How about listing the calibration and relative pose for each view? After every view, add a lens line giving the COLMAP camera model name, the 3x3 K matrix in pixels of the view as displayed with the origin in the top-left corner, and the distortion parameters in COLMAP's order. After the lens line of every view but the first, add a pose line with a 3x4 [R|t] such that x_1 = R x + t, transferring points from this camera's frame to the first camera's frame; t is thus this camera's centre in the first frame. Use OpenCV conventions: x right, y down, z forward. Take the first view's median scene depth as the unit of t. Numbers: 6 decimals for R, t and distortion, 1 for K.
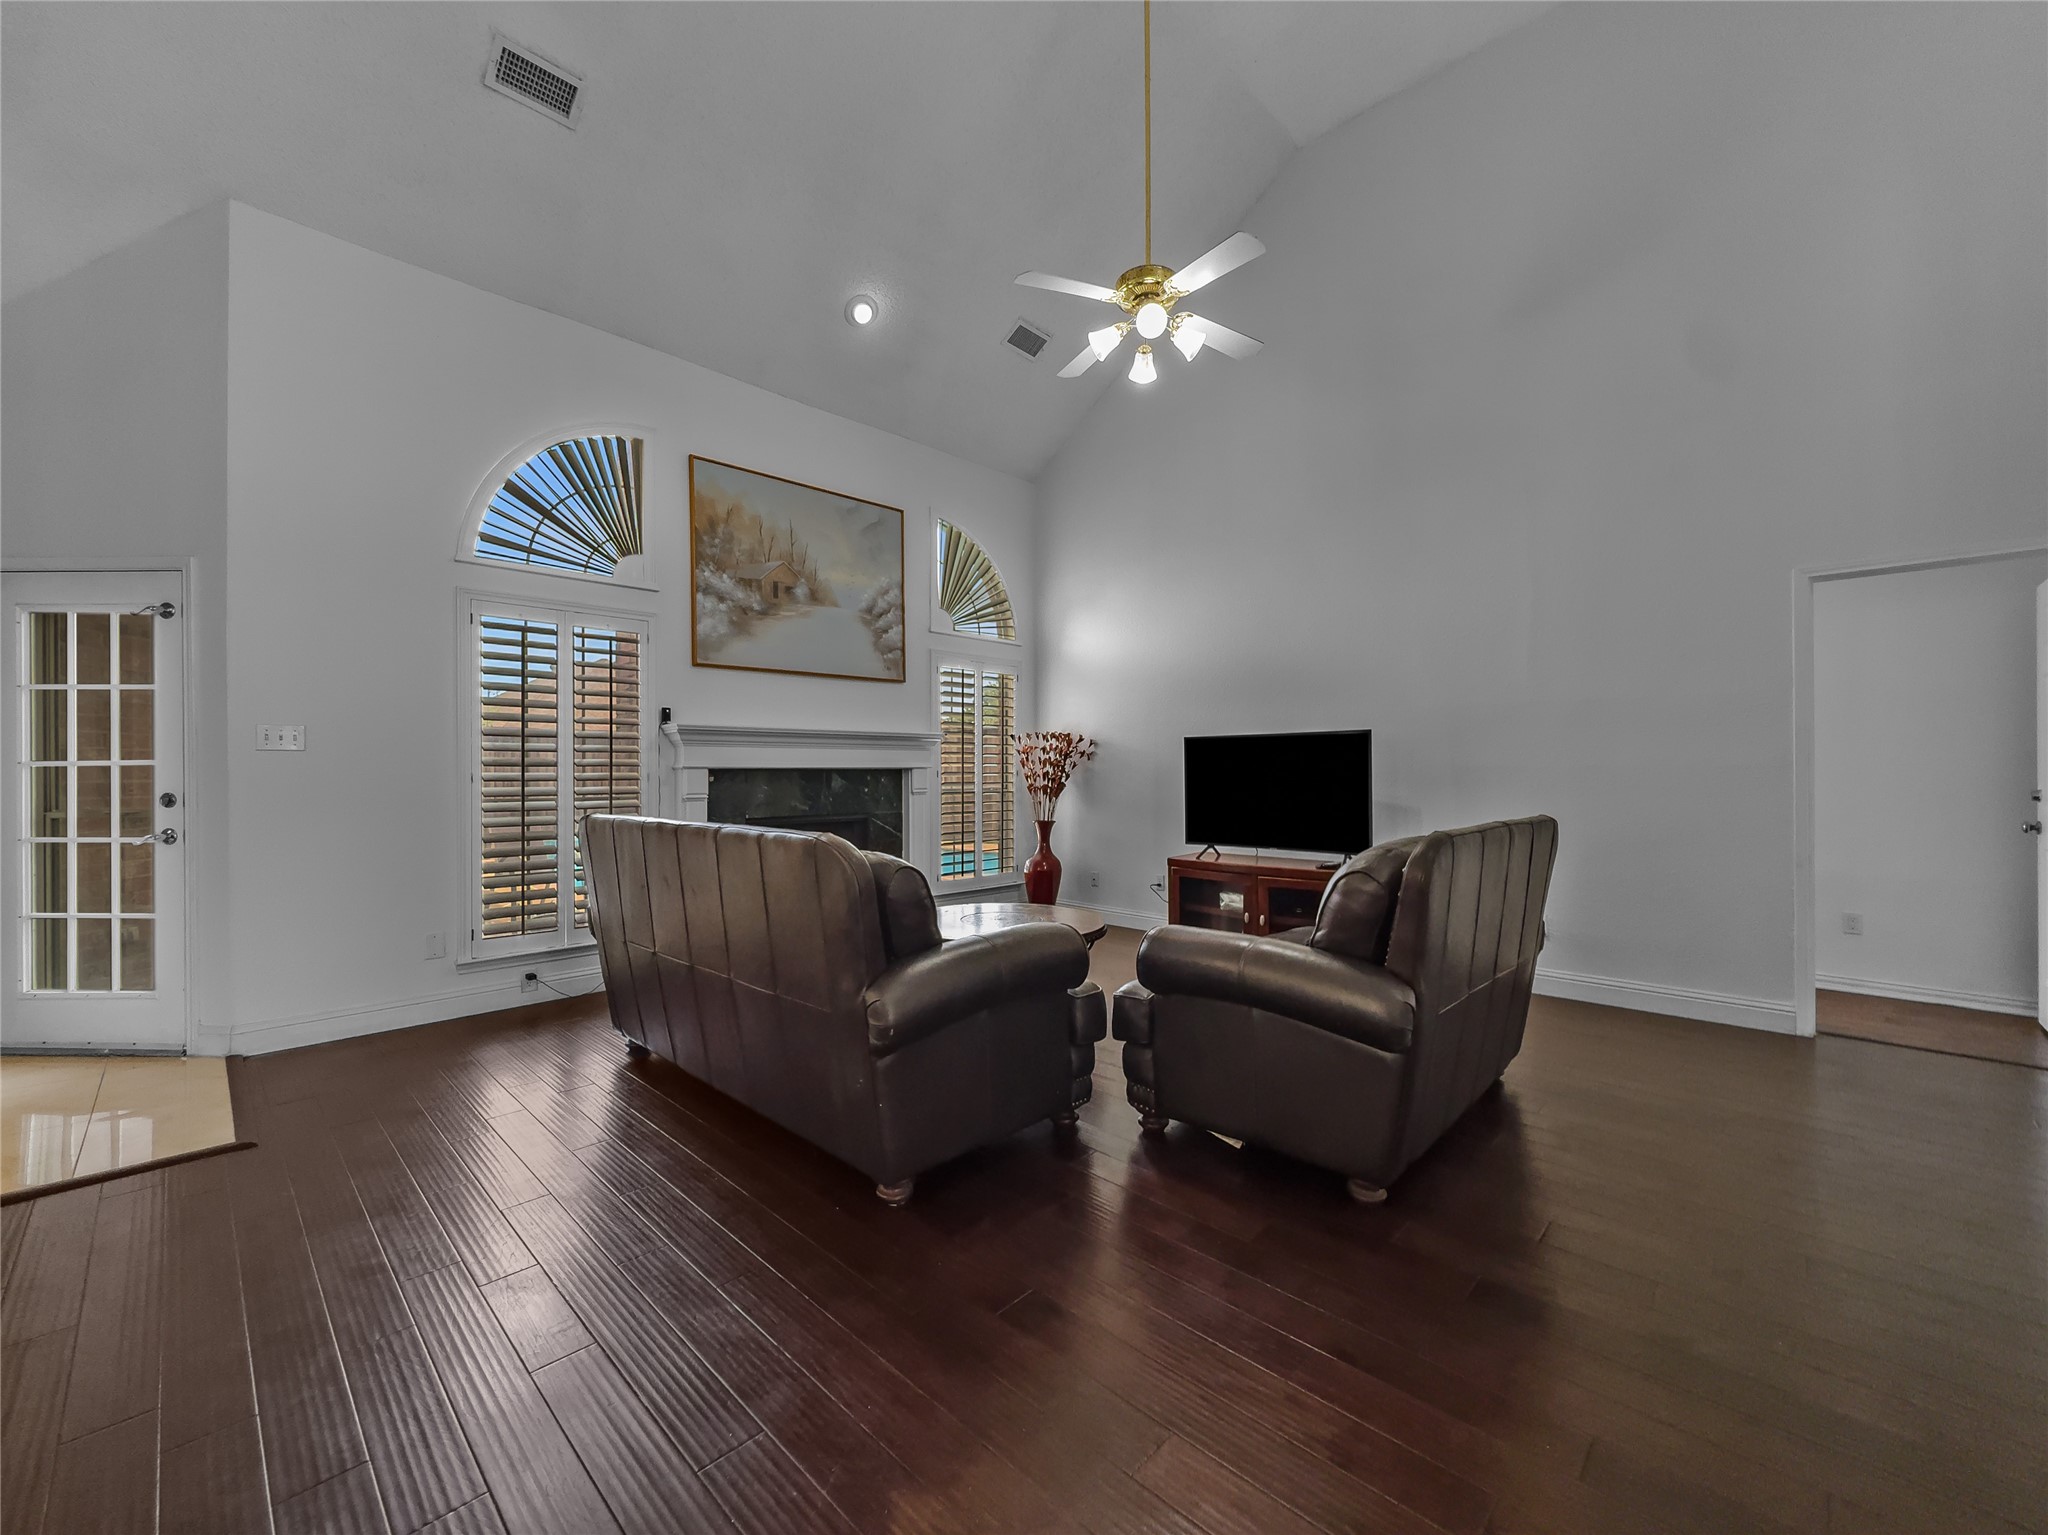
lens RADIAL K [[826.1, 0, 1032.2], [0, 826.1, 768.2], [0, 0, 1]] dist [0.001773, 0.001884]
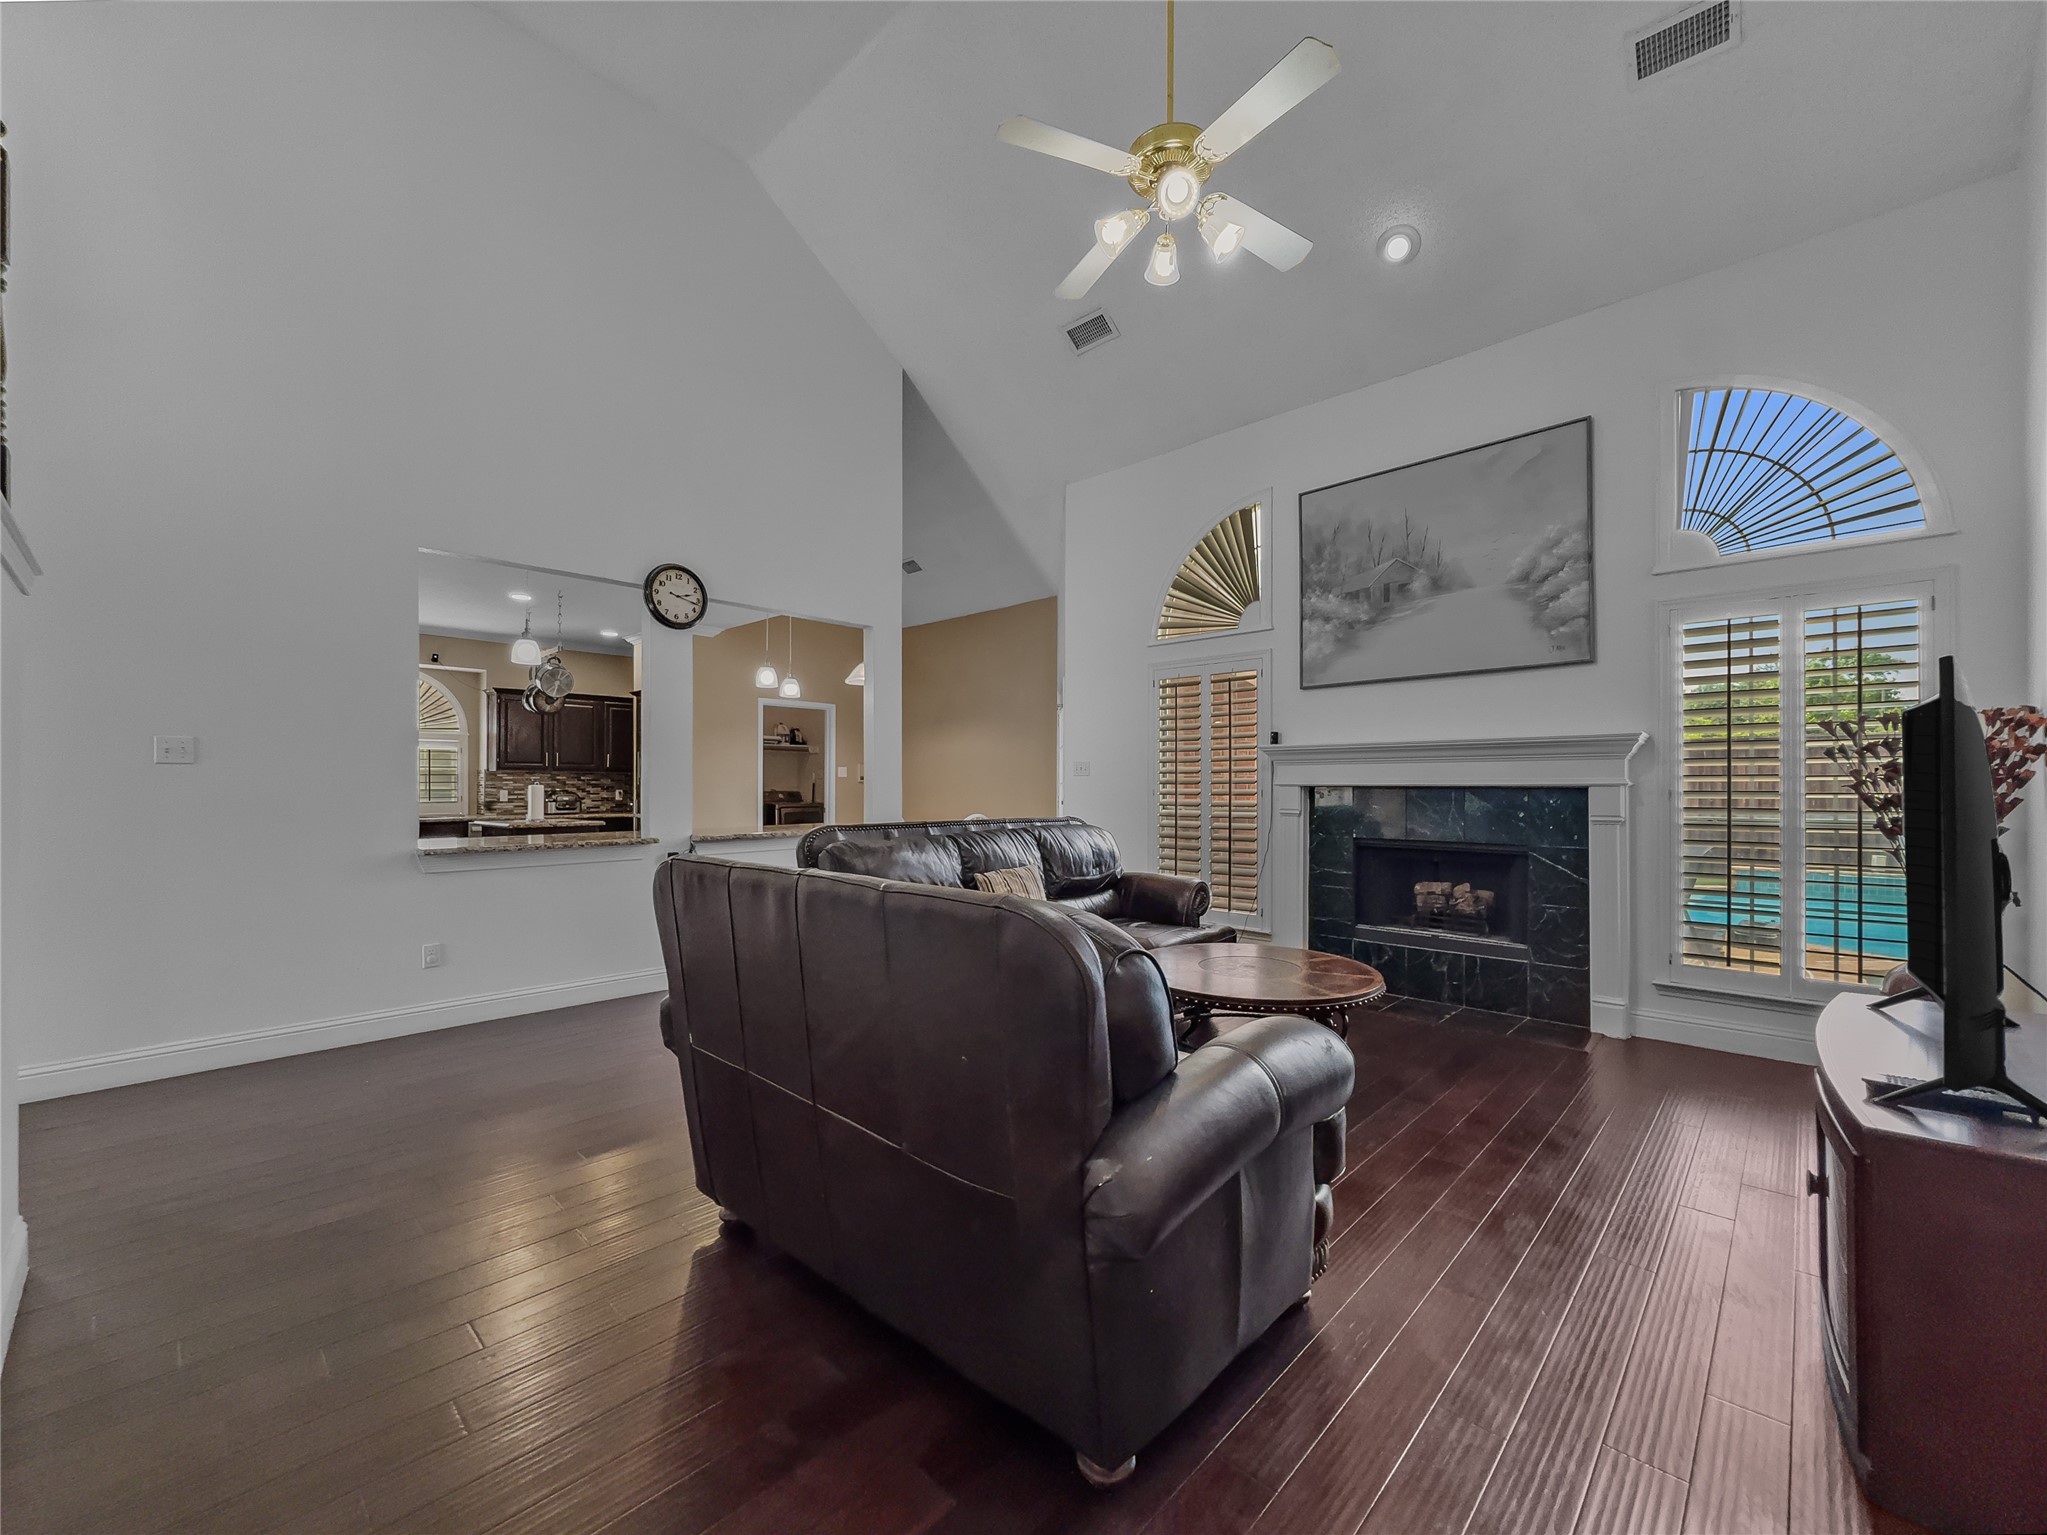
lens RADIAL K [[825.7, 0, 1024.2], [0, 825.7, 782.8], [0, 0, 1]] dist [0.001773, 0.001884]
pose [[0.012554, -0.004367, -0.999912, 0.606419], [-0.000883, 0.999990, -0.004378, 0.001003], [0.999921, 0.000938, 0.012550, 0.582731]]
